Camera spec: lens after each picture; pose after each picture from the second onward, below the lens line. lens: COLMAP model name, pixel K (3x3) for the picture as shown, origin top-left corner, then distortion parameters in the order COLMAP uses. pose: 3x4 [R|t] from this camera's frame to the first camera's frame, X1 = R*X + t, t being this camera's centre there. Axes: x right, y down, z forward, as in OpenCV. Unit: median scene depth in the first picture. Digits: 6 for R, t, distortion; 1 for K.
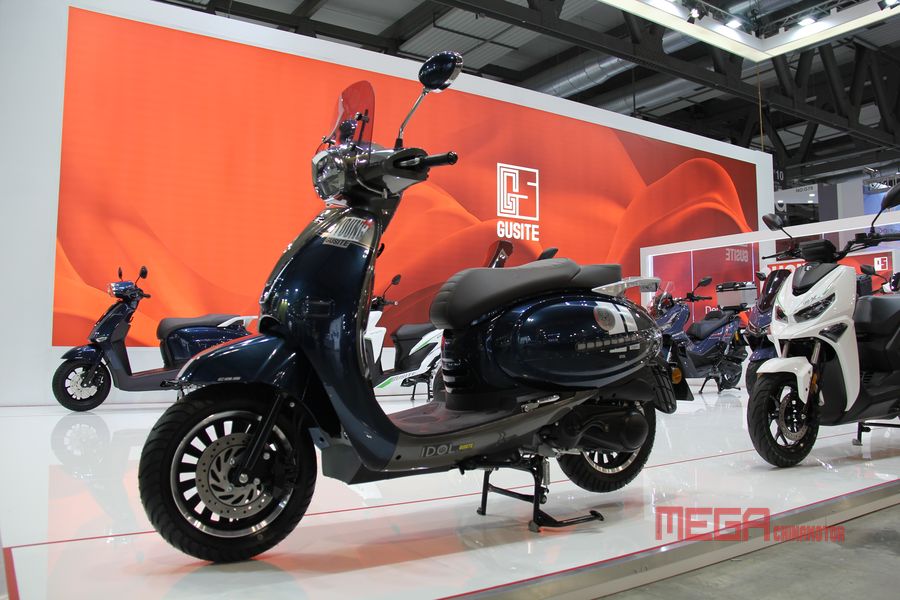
lens RADIAL K [[742.0, 0, 450.0], [0, 742.0, 300.0], [0, 0, 1]] dist [-0.138654, 0.103083]
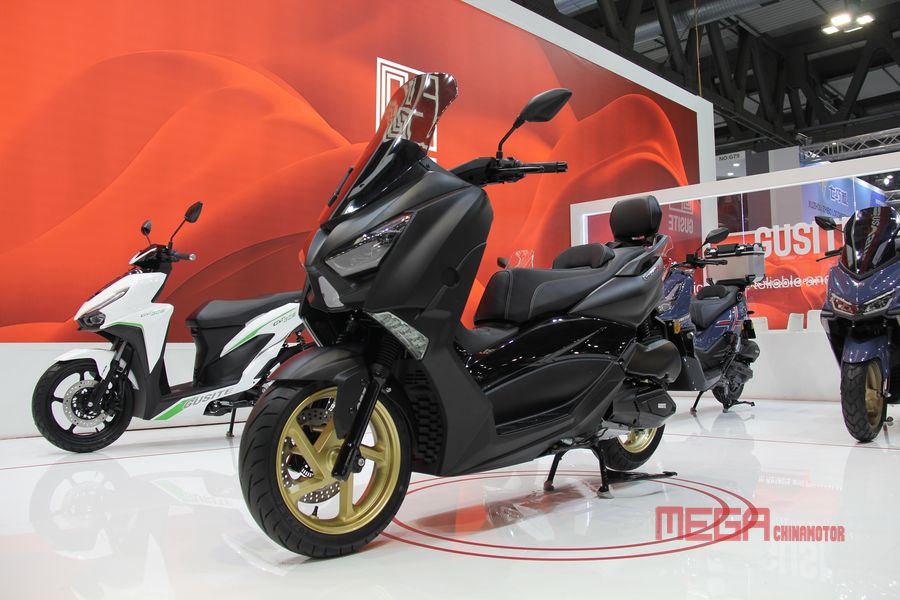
lens RADIAL K [[742.0, 0, 450.0], [0, 742.0, 300.0], [0, 0, 1]] dist [-0.138654, 0.103083]
pose [[0.981232, 0.005948, 0.192740, 0.005025], [-0.006680, 0.999973, 0.003149, 0.026527], [-0.192716, -0.004378, 0.981245, 0.389174]]
